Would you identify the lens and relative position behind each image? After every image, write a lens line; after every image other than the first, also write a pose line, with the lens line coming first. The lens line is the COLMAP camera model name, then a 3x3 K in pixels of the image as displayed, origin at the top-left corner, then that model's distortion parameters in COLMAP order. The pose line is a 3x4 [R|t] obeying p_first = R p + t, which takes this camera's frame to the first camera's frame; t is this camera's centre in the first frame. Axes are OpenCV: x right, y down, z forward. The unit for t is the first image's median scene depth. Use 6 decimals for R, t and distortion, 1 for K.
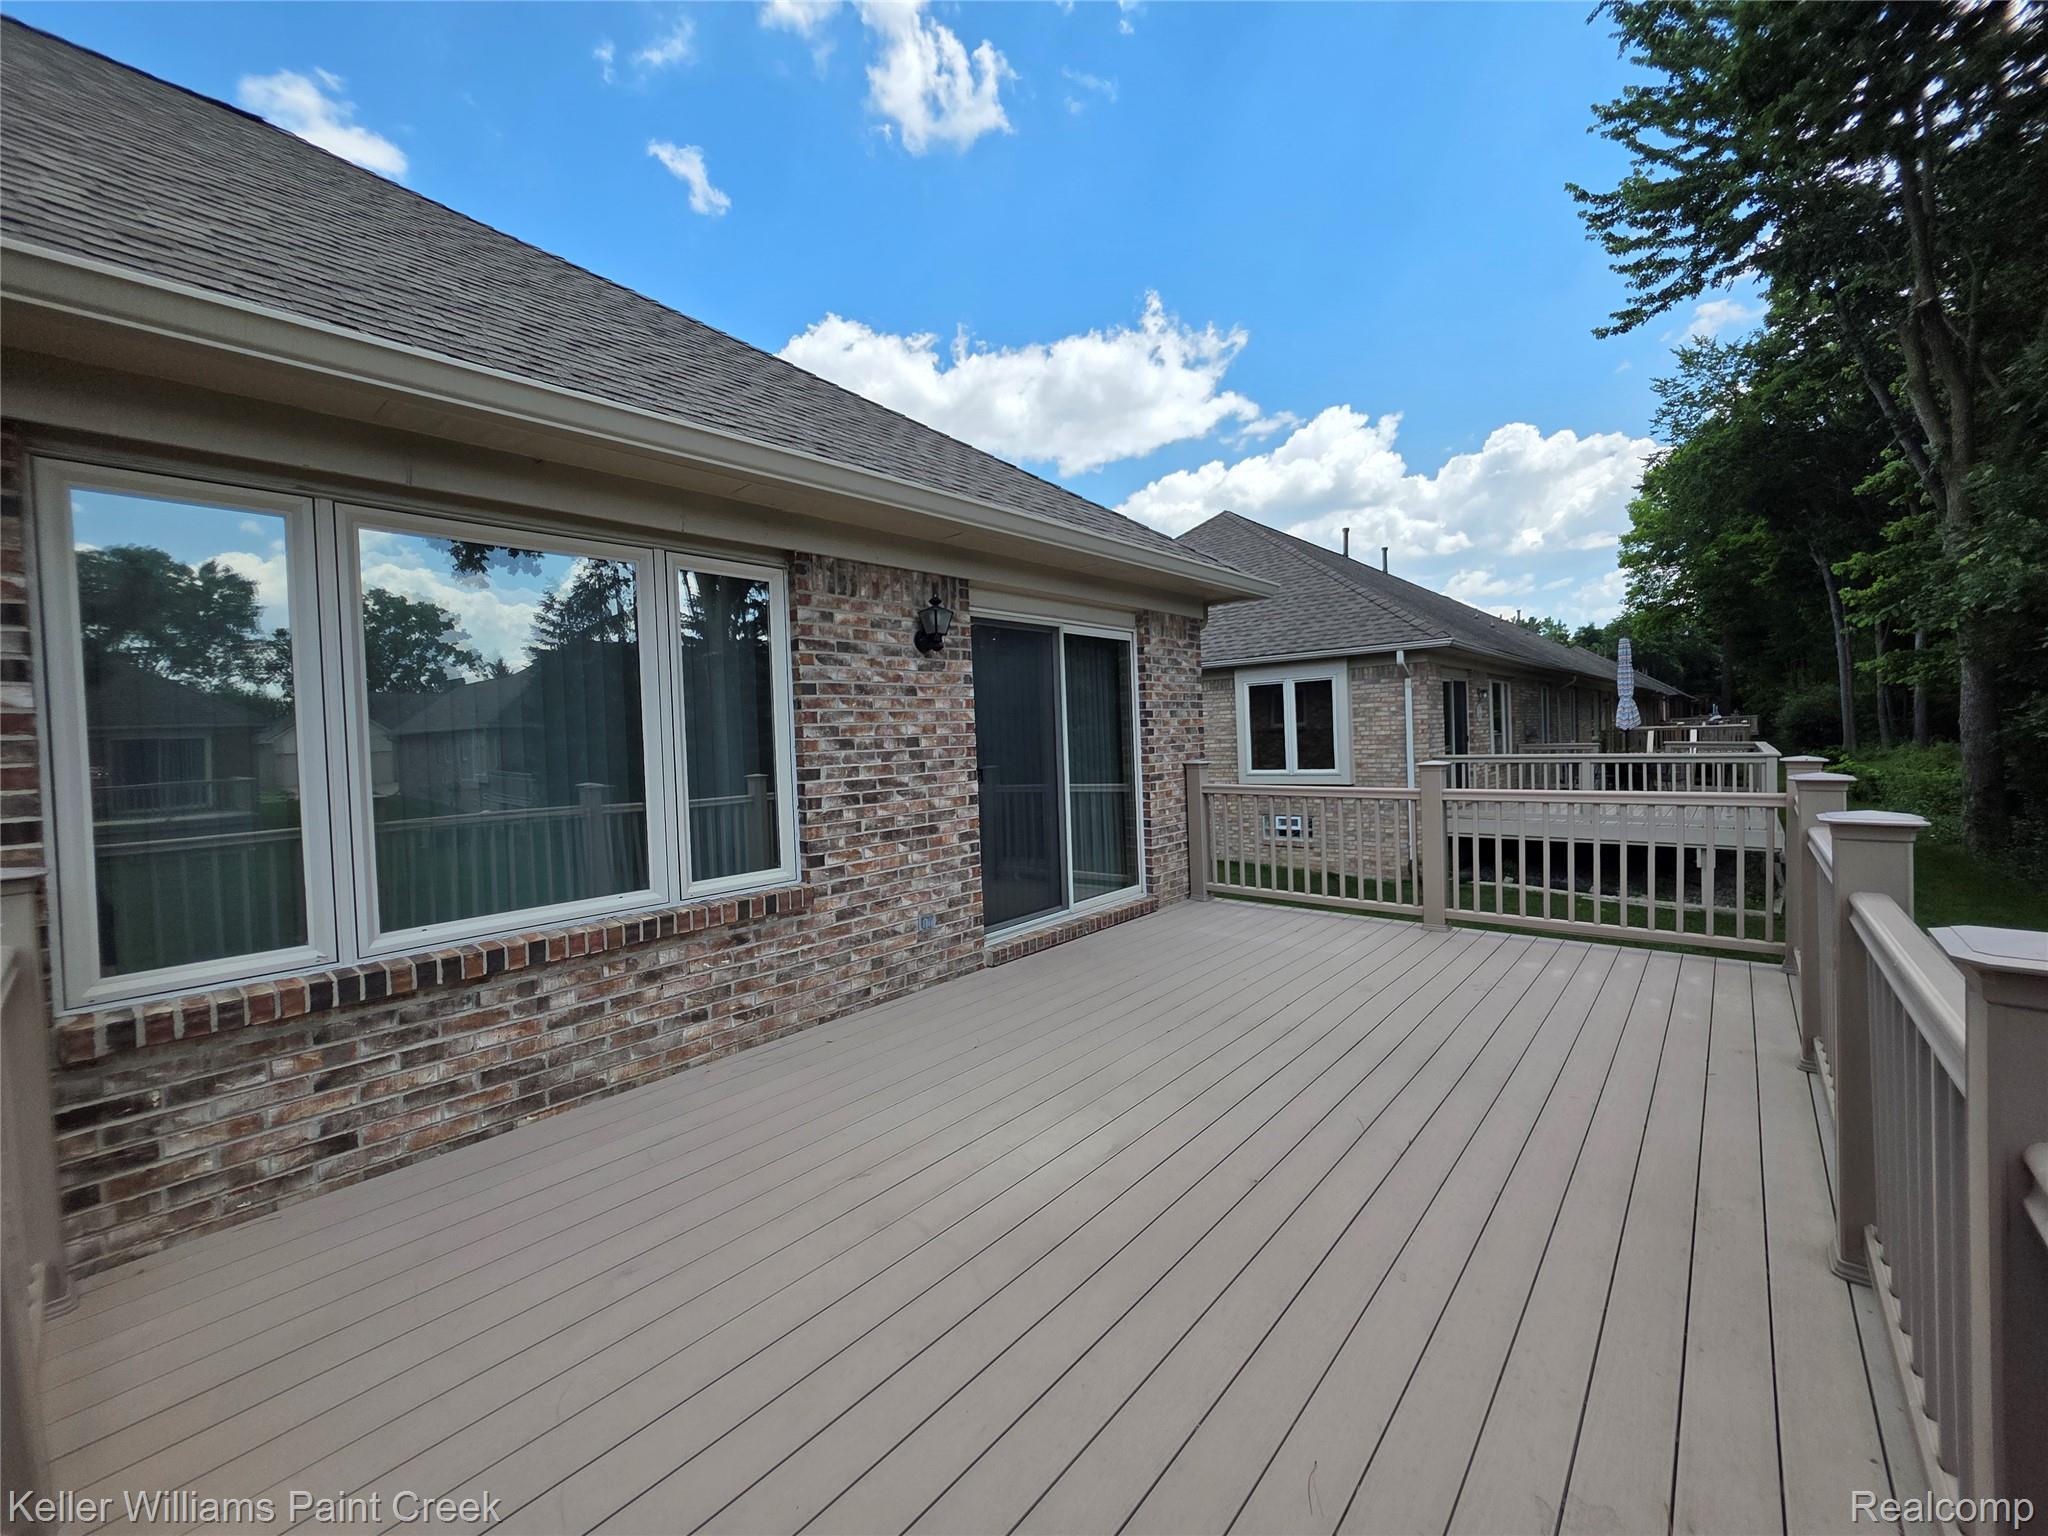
lens RADIAL K [[815.3, 0, 1024.4], [0, 815.3, 761.4], [0, 0, 1]] dist [0.002063, 0.000120]
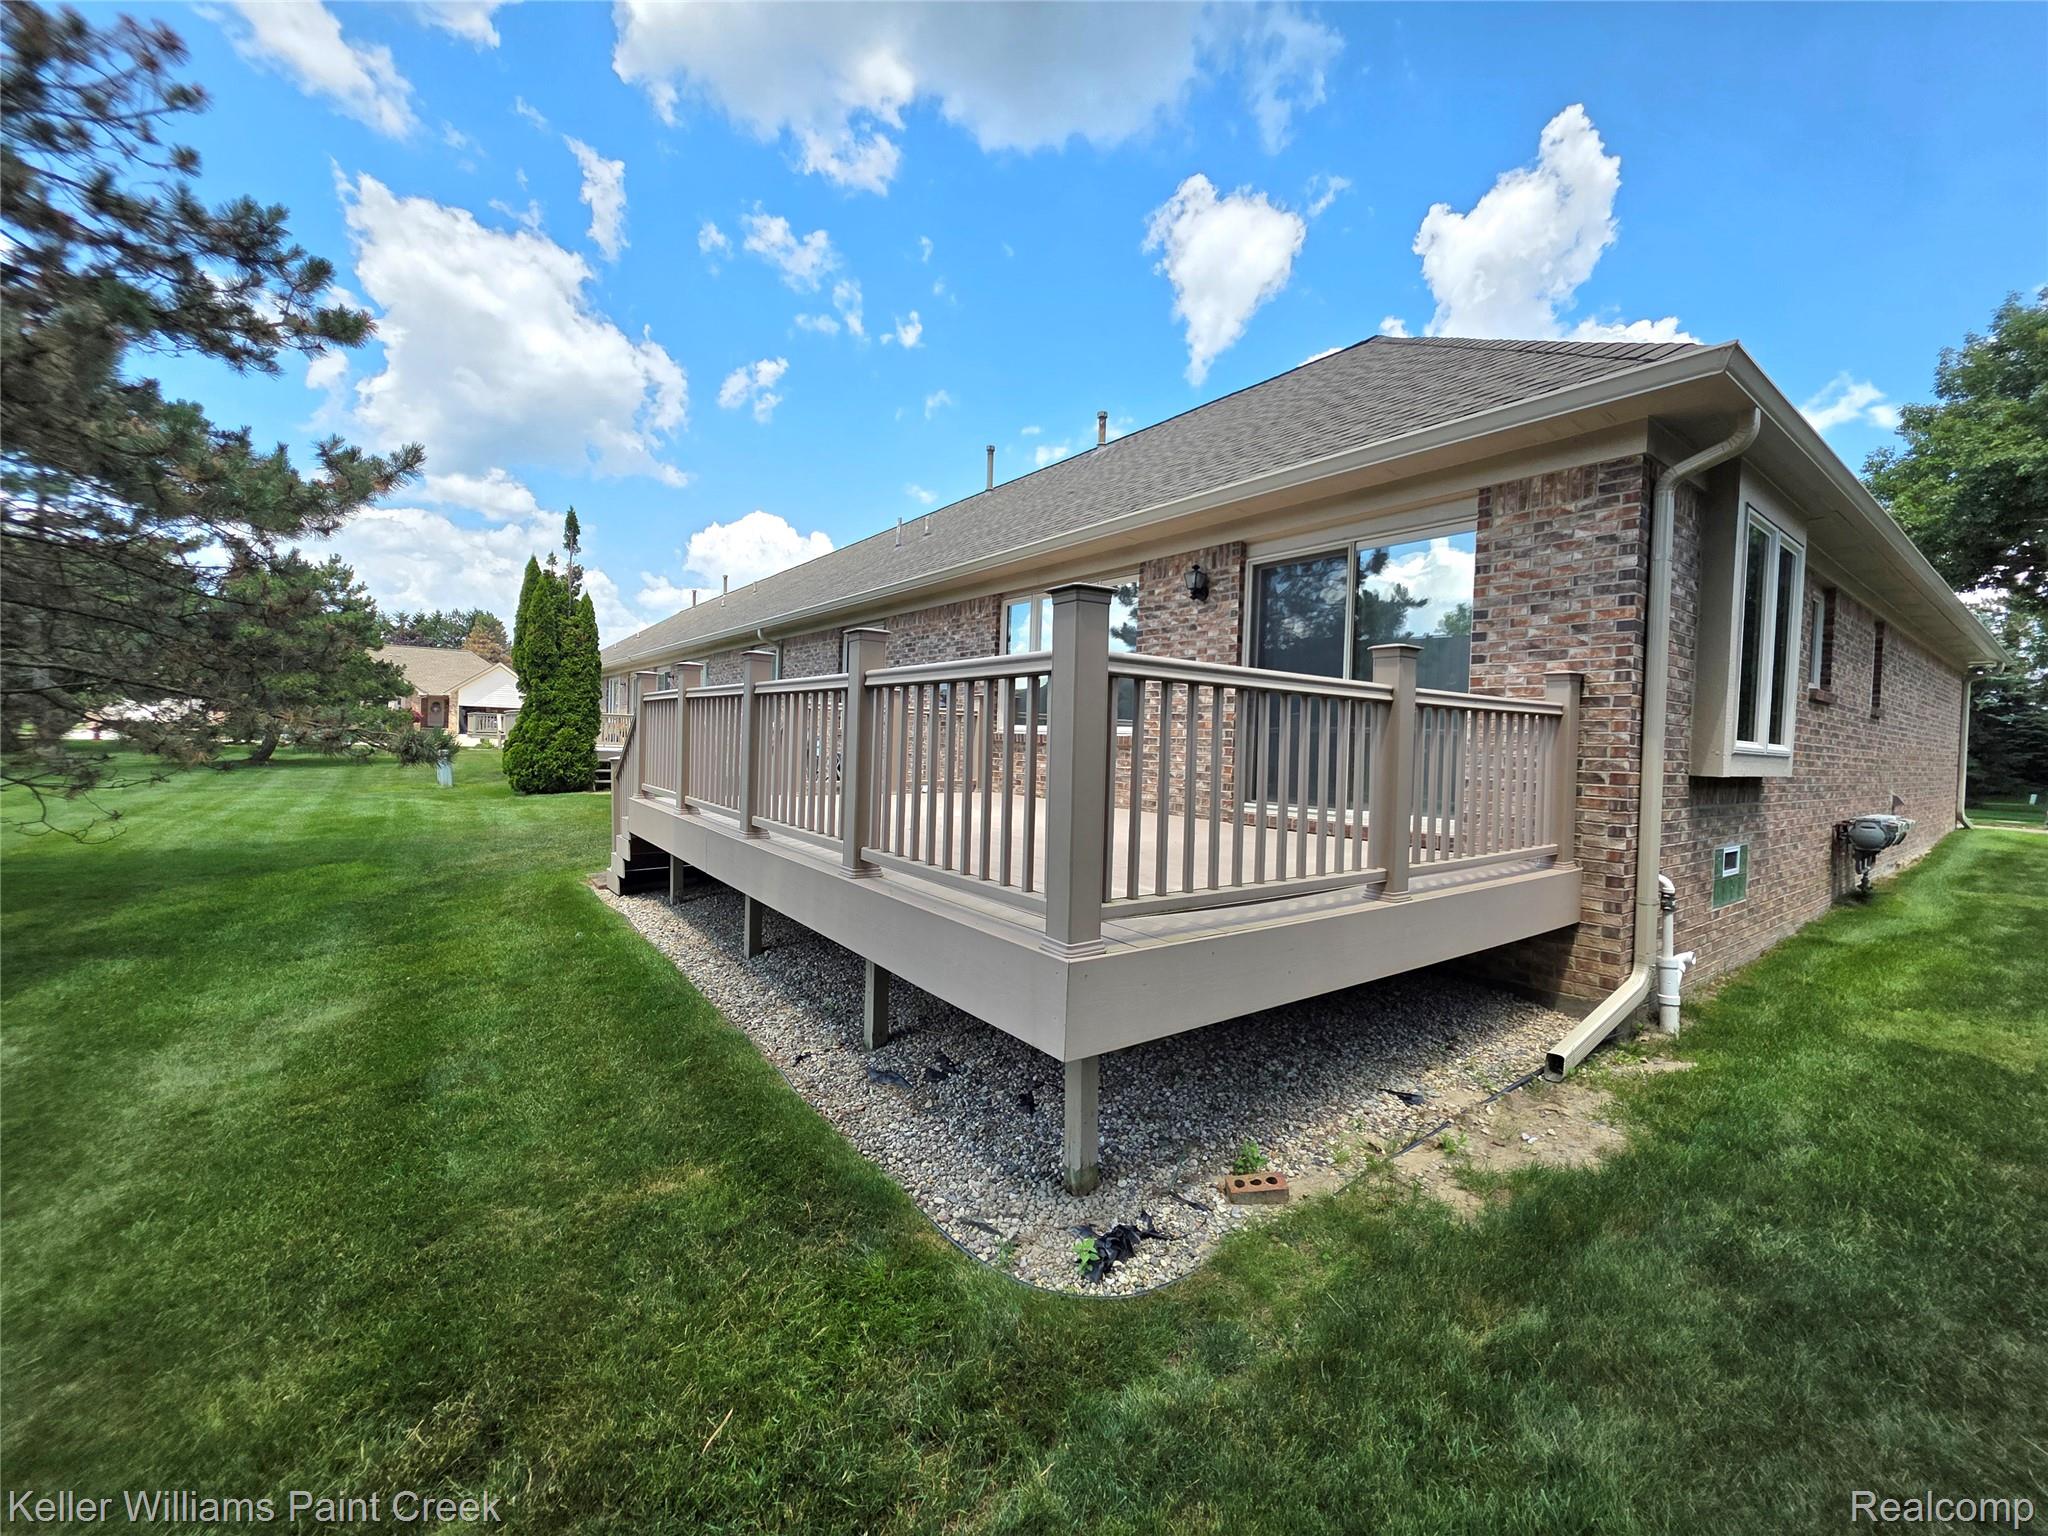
lens RADIAL K [[815.3, 0, 1026.7], [0, 815.3, 757.7], [0, 0, 1]] dist [0.002063, 0.000120]
pose [[-0.212767, 0.050781, -0.975783, 1.067295], [-0.057894, 0.996239, 0.064469, 0.059269], [0.975386, 0.070209, -0.209027, 0.740610]]
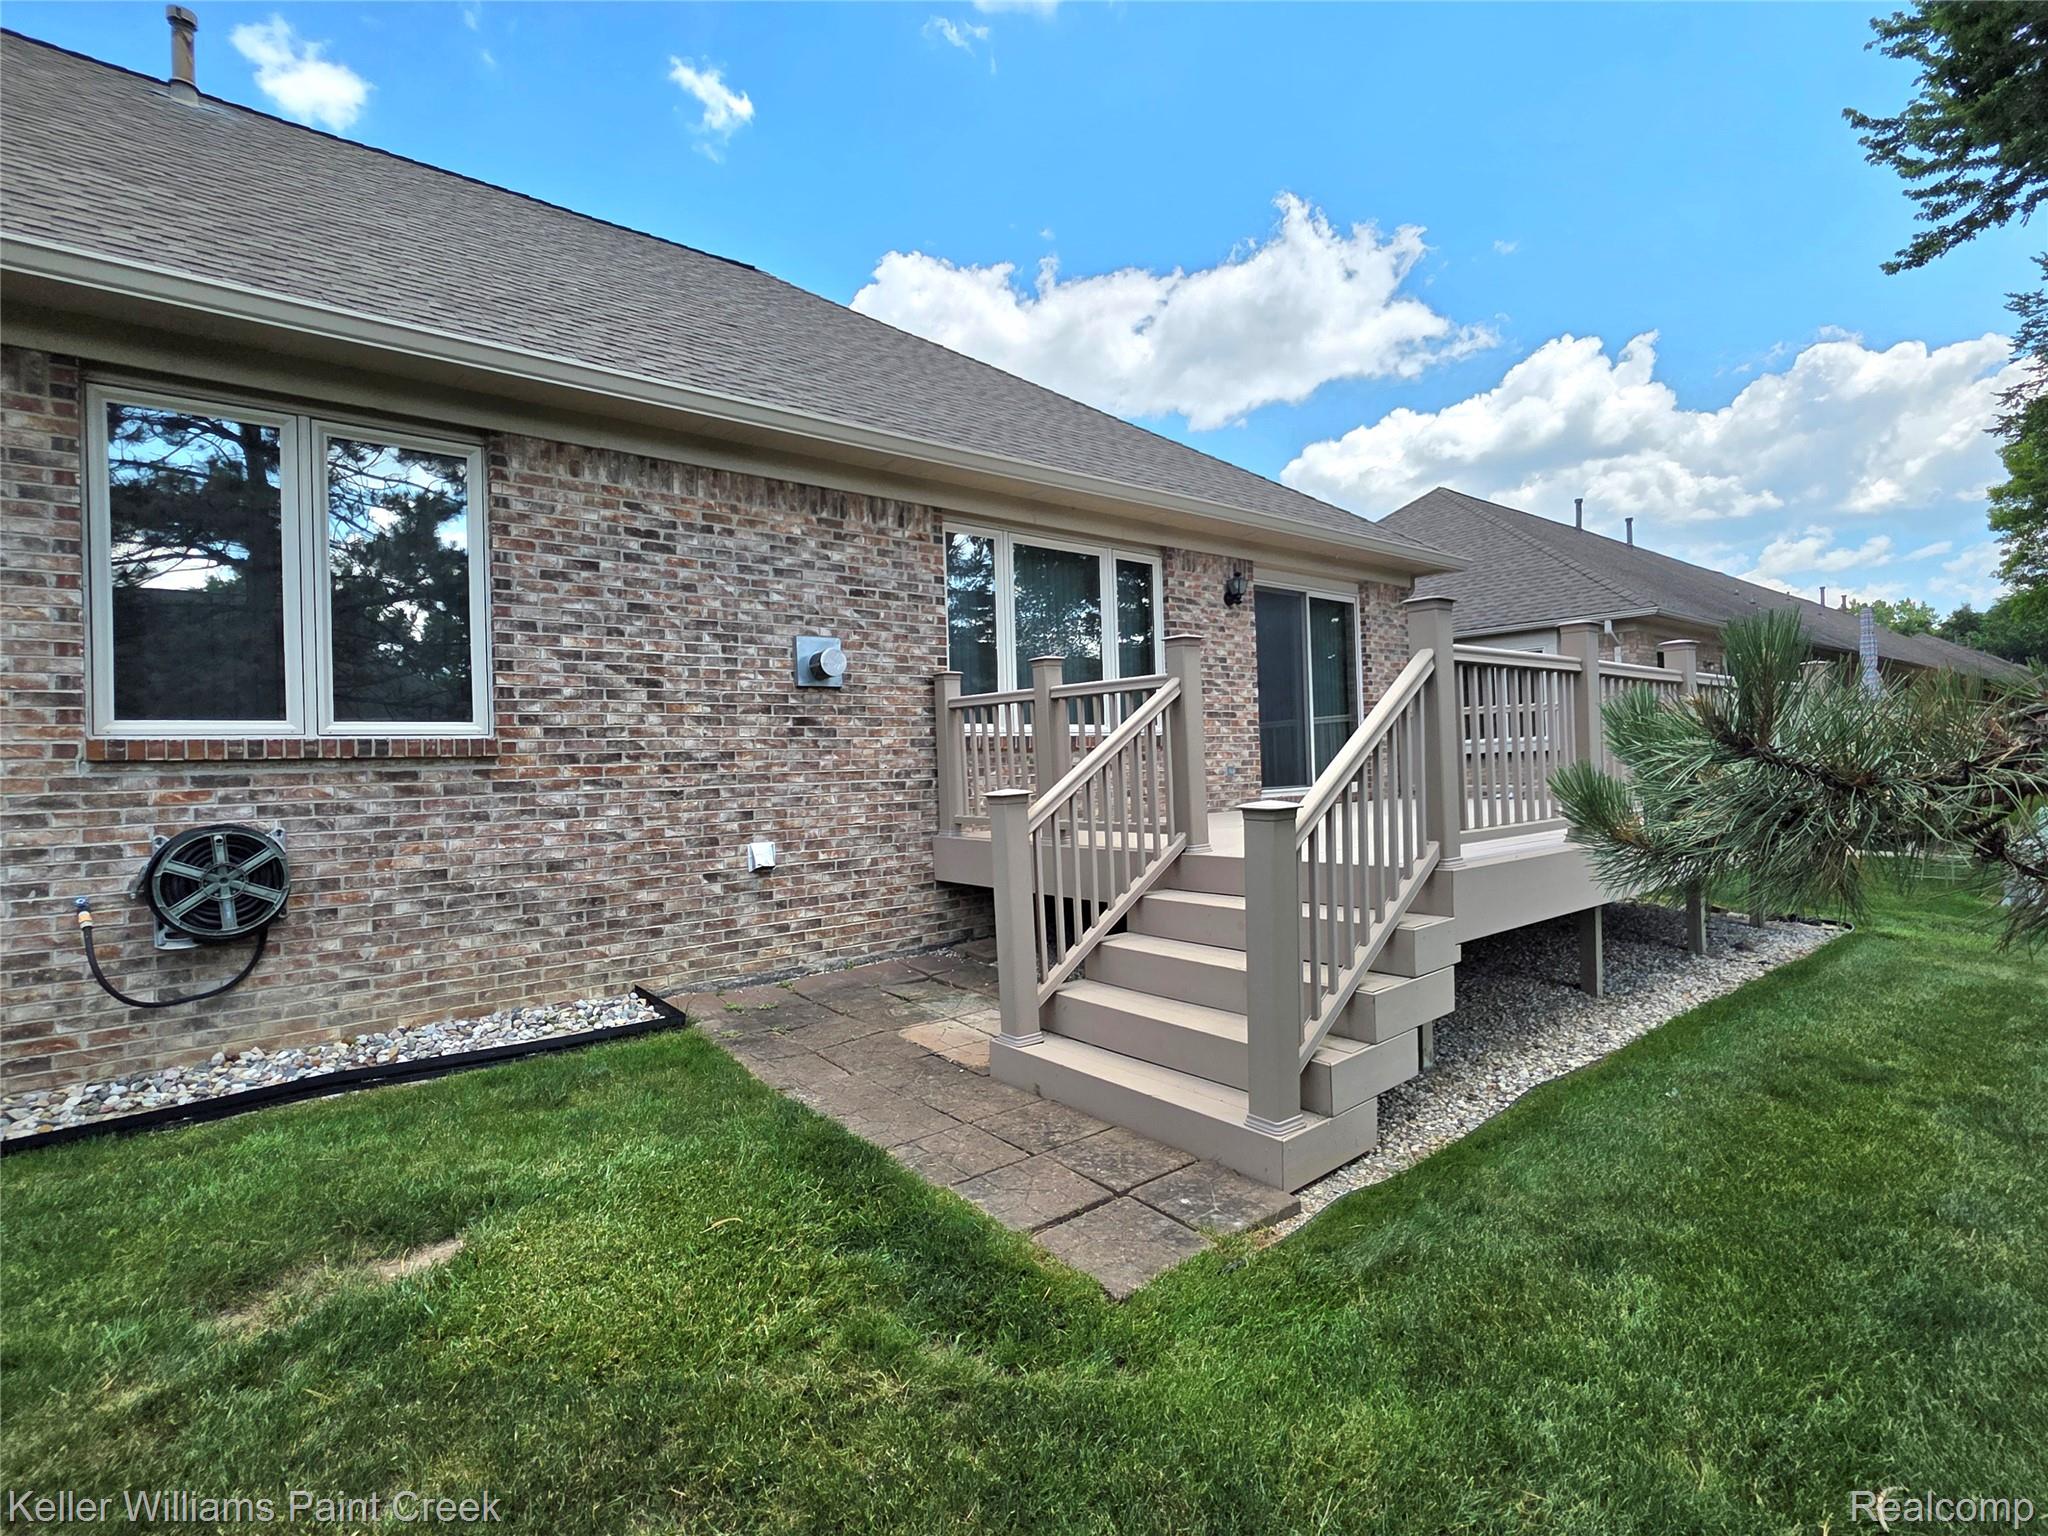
lens RADIAL K [[1029.8, 0, 1019.3], [0, 1029.8, 759.2], [0, 0, 1]] dist [0.002698, -0.000874]
pose [[0.988167, 0.006422, -0.153246, -0.159713], [-0.011625, 0.999385, -0.033080, 0.177969], [0.152939, 0.034470, 0.987634, -0.786908]]
